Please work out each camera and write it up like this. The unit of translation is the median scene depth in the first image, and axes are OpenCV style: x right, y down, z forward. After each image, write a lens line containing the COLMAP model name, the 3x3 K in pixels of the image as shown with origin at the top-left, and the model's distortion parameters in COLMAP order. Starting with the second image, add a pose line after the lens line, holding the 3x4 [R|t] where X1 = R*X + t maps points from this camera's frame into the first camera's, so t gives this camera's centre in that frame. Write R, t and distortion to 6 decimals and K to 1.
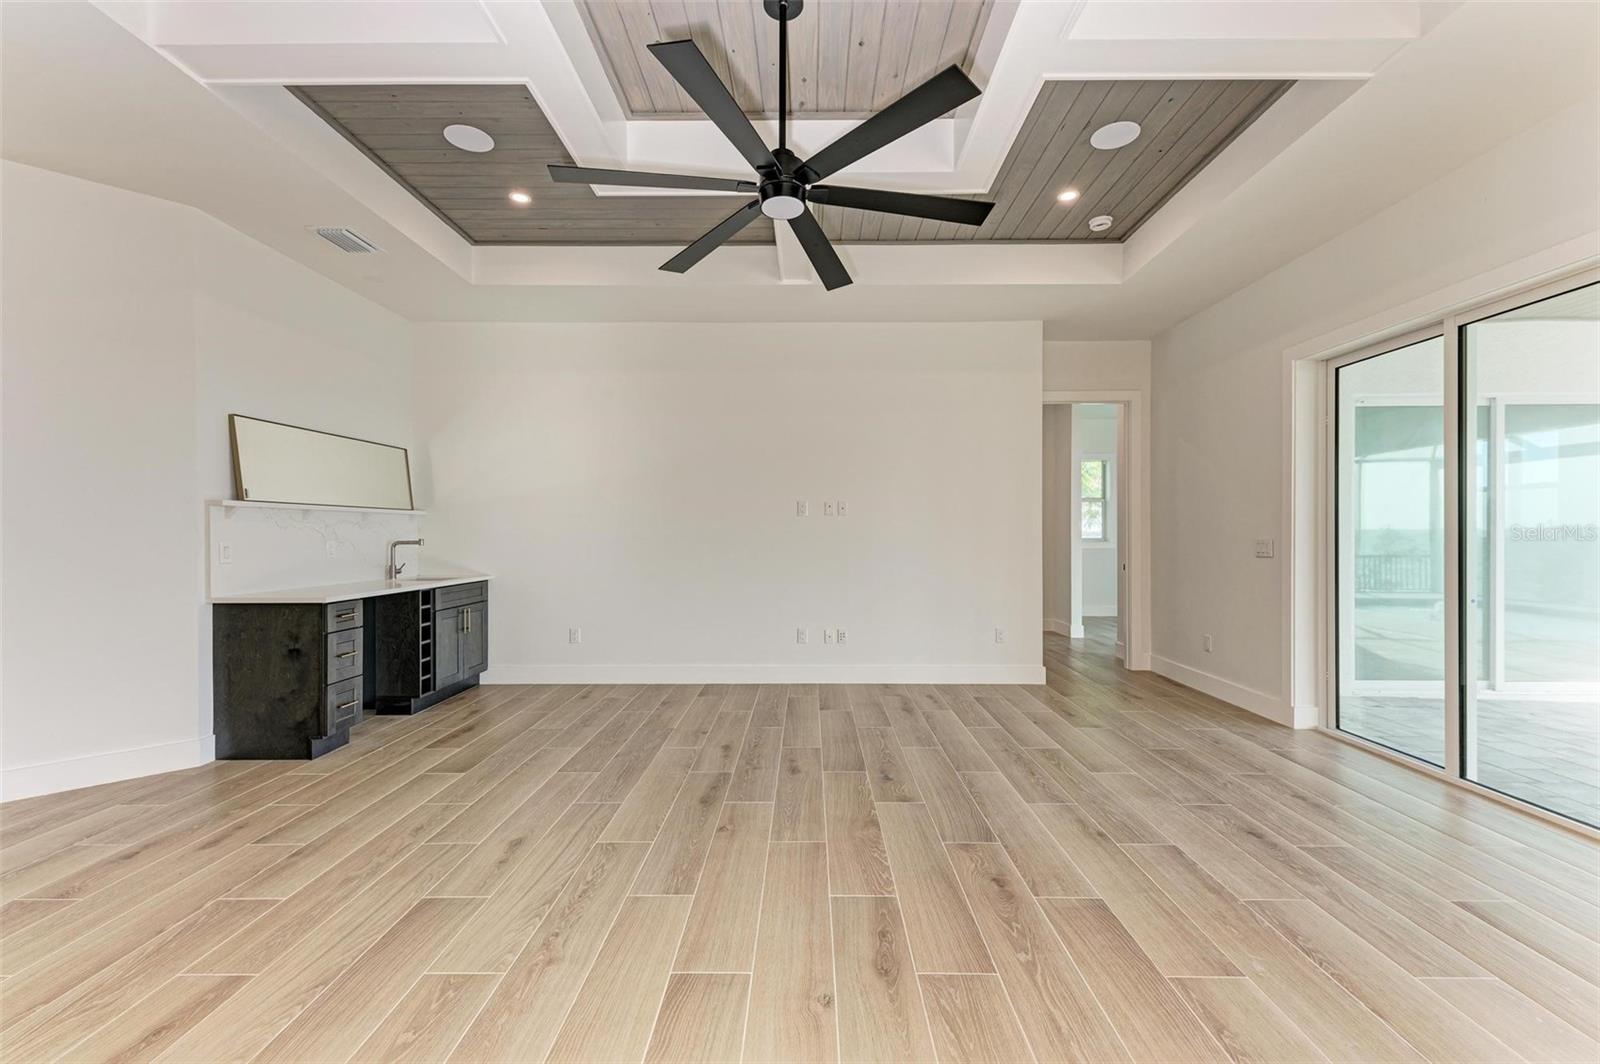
lens RADIAL K [[670.0, 0, 805.6], [0, 670.0, 532.7], [0, 0, 1]] dist [0.010883, -0.000349]
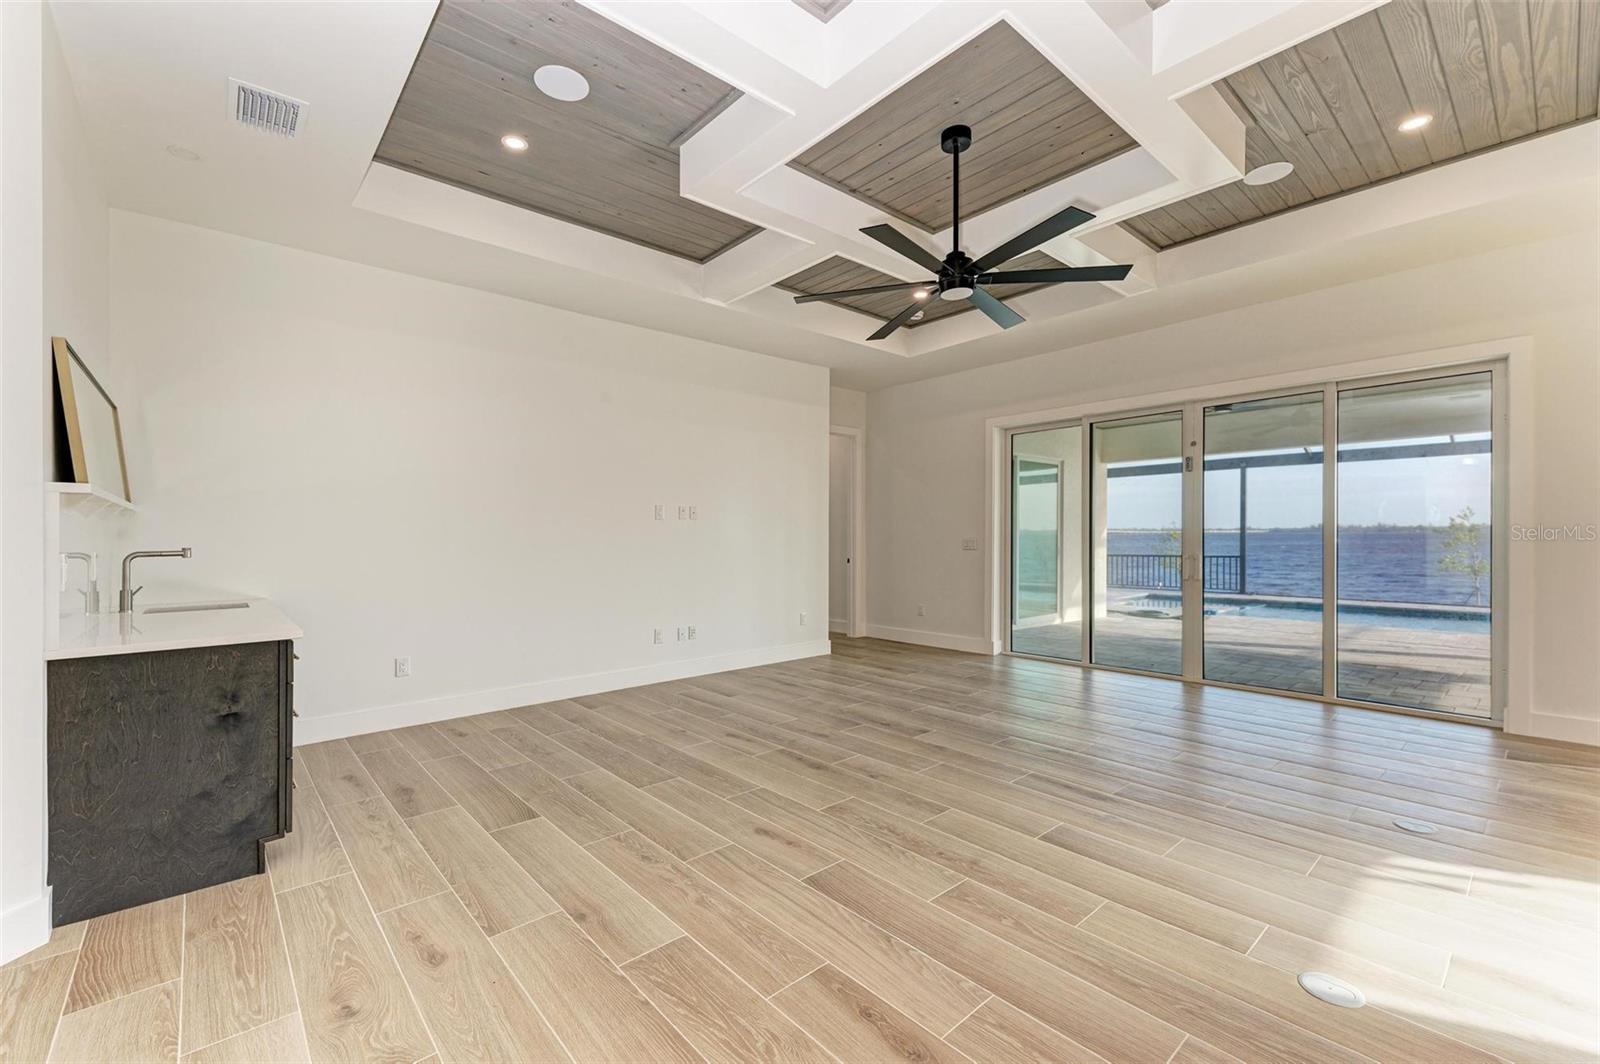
lens RADIAL K [[670.0, 0, 805.6], [0, 670.0, 532.7], [0, 0, 1]] dist [0.010883, -0.000349]
pose [[0.743761, -0.002387, 0.668441, -0.636470], [0.006522, 0.999972, -0.003685, 0.000816], [-0.668413, 0.007100, 0.743756, 0.104953]]
